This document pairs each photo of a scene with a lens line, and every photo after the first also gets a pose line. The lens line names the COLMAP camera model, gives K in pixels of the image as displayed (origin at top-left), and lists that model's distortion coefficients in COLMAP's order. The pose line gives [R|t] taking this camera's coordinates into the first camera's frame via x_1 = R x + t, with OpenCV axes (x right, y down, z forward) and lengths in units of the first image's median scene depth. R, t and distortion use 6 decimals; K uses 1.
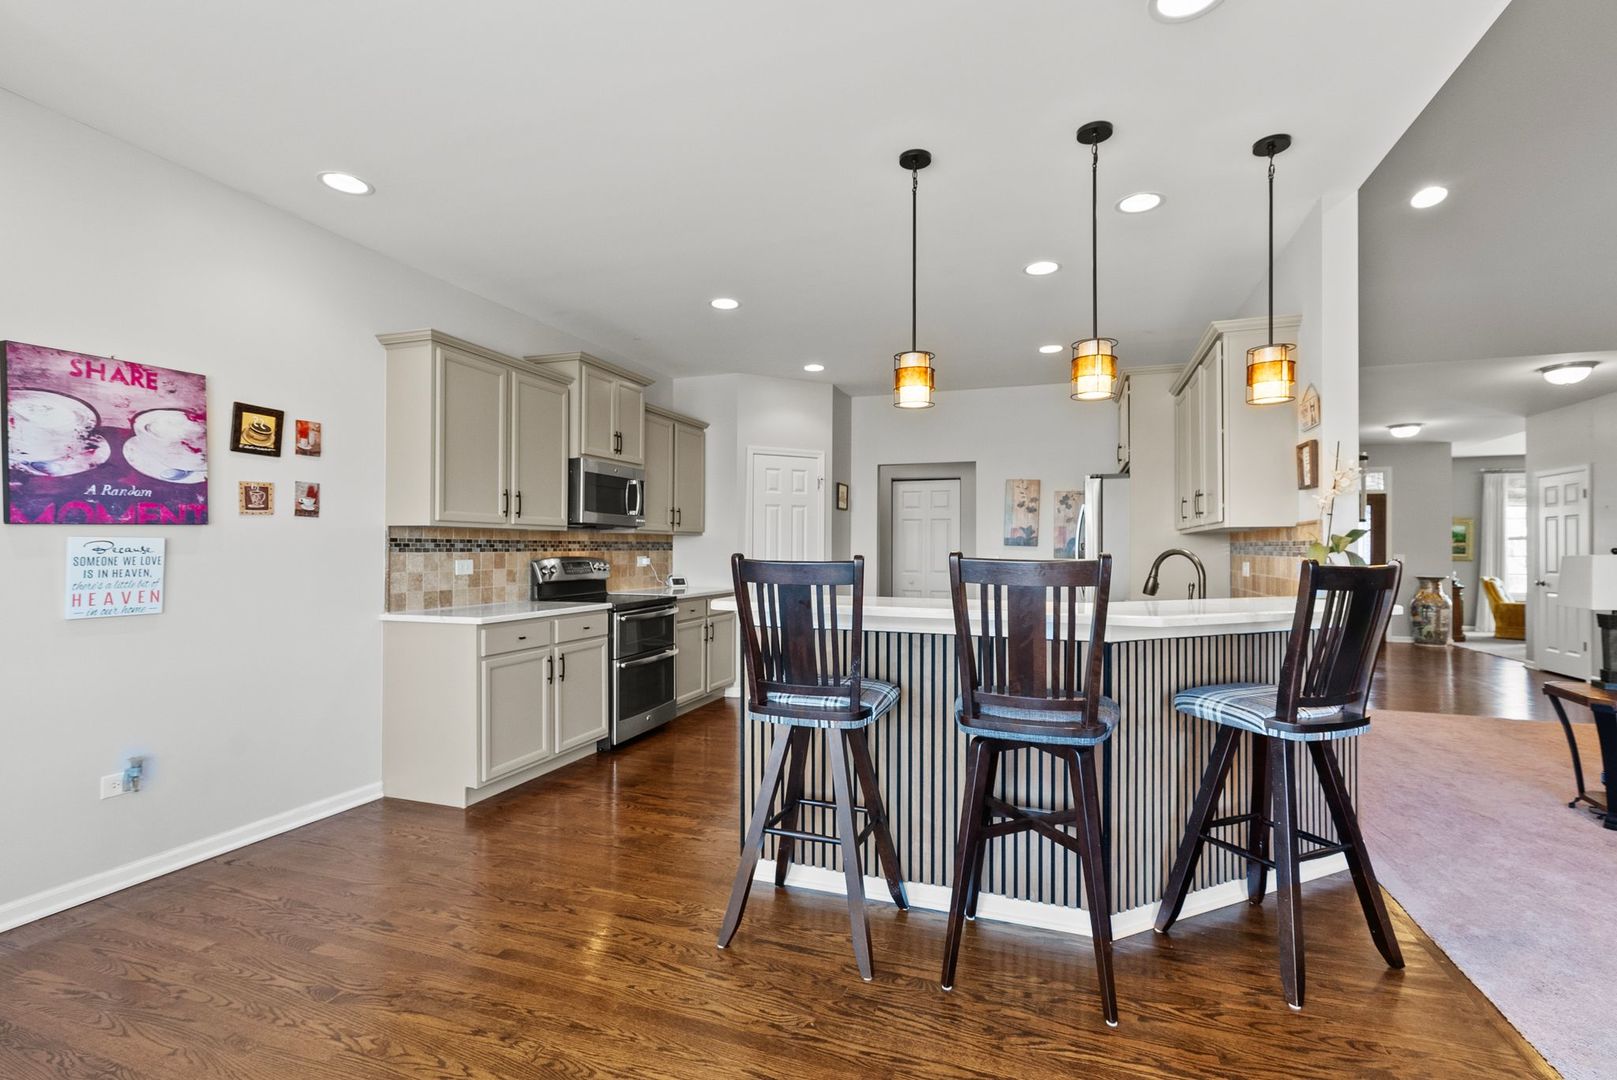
lens RADIAL K [[745.4, 0, 799.9], [0, 745.4, 543.2], [0, 0, 1]] dist [-0.002038, 0.000348]
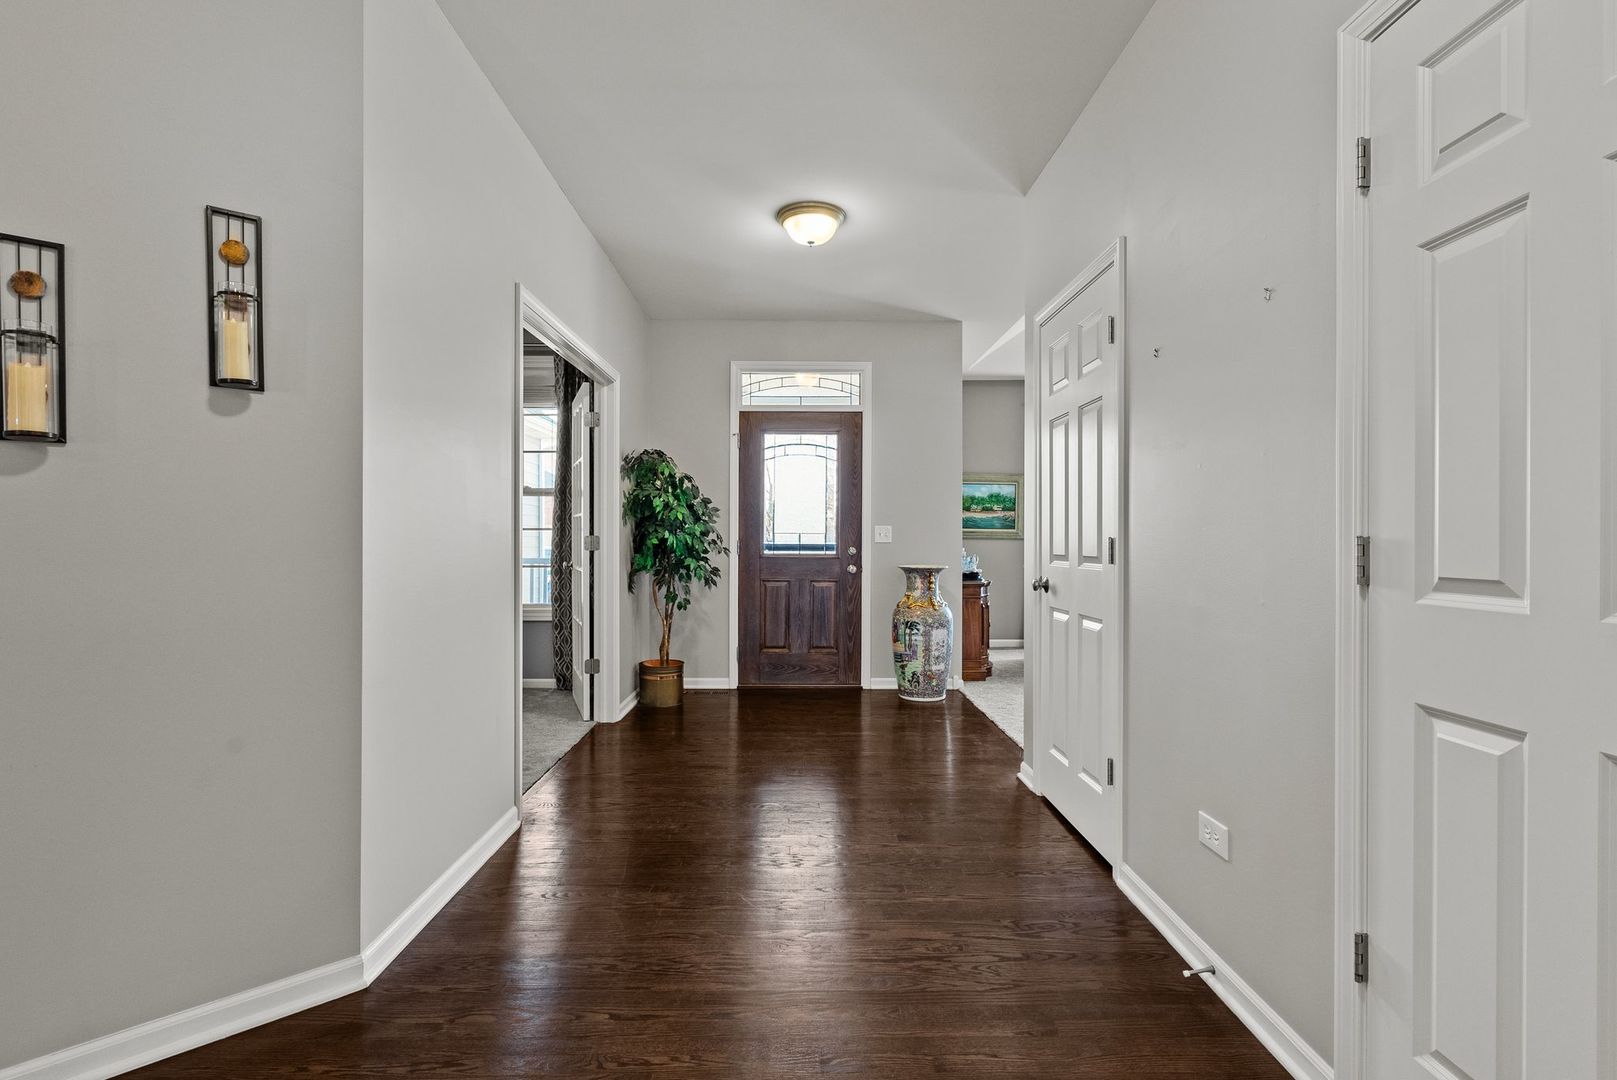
lens RADIAL K [[745.4, 0, 806.6], [0, 745.4, 537.6], [0, 0, 1]] dist [-0.002038, 0.000348]
pose [[0.934179, -0.000801, 0.356805, 1.824159], [-0.002424, 0.999960, 0.008591, 0.063349], [-0.356797, -0.008891, 0.934140, 1.679275]]
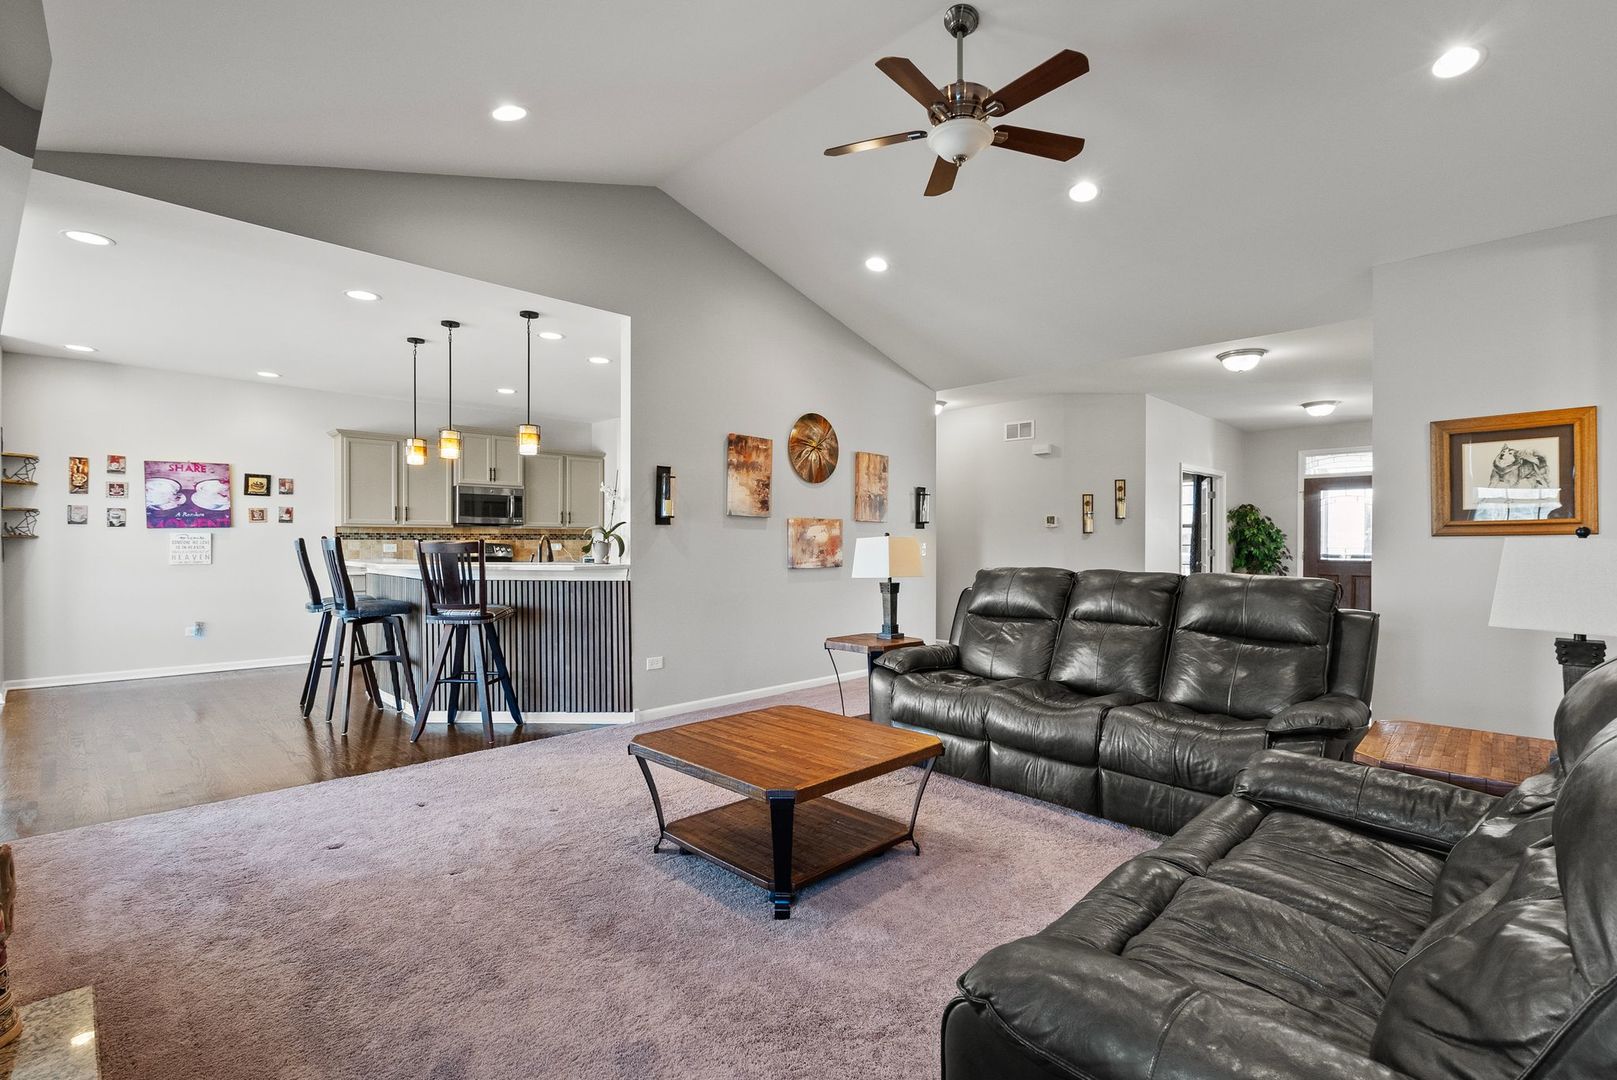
lens RADIAL K [[745.4, 0, 799.7], [0, 745.4, 546.3], [0, 0, 1]] dist [-0.002038, 0.000348]
pose [[0.906466, -0.000810, -0.422278, 1.706748], [0.005410, 0.999938, 0.009695, 0.020434], [0.422244, -0.011073, 0.906414, -0.348851]]
